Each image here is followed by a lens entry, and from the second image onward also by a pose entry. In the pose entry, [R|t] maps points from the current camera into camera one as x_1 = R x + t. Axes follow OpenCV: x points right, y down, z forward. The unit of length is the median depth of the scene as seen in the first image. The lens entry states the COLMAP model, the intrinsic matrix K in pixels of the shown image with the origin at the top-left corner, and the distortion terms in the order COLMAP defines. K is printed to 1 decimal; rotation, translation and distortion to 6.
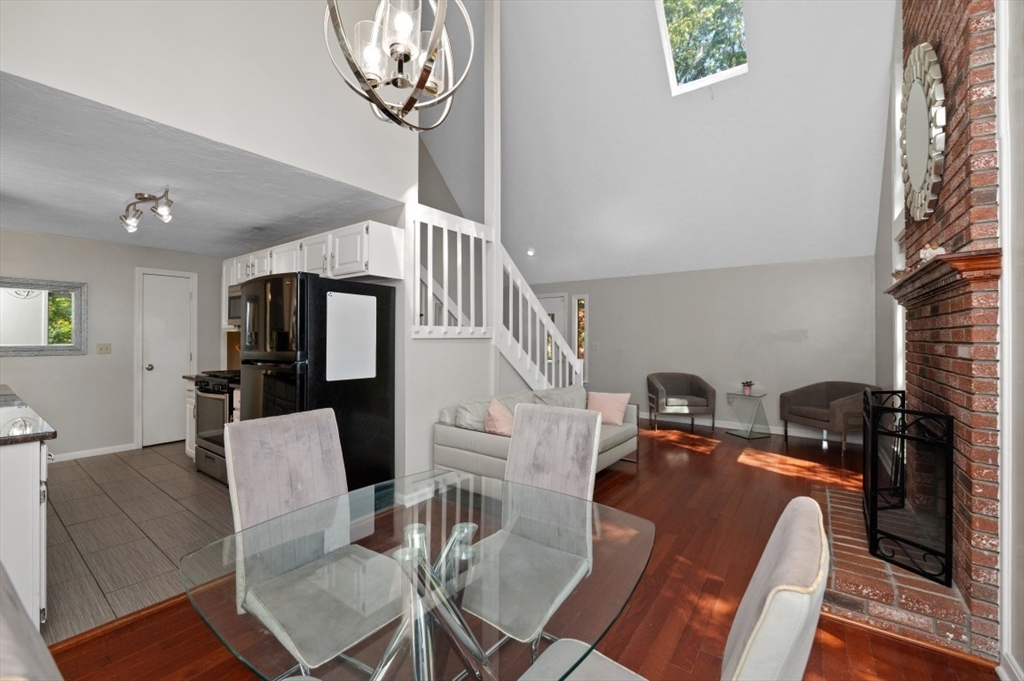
lens RADIAL K [[418.8, 0, 512.1], [0, 418.8, 334.3], [0, 0, 1]] dist [-0.001225, -0.000171]
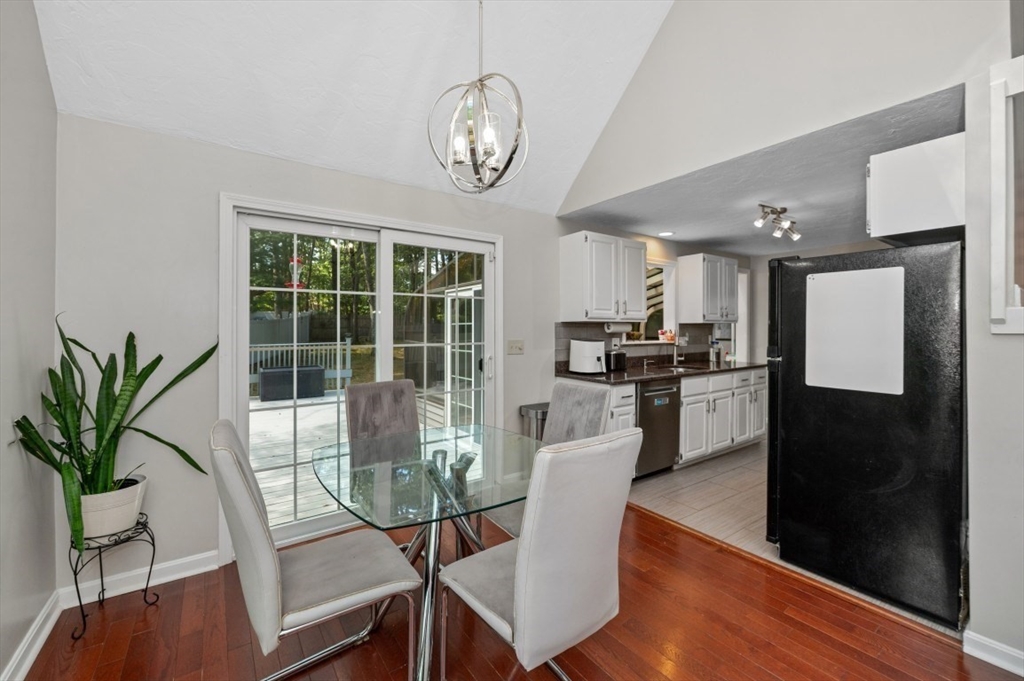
lens RADIAL K [[418.8, 0, 512.1], [0, 418.8, 334.3], [0, 0, 1]] dist [-0.001225, -0.000171]
pose [[-0.303685, 0.004183, -0.952763, 0.504330], [0.002855, 0.999990, 0.003481, 0.008425], [0.952768, -0.001663, -0.303694, 0.700620]]
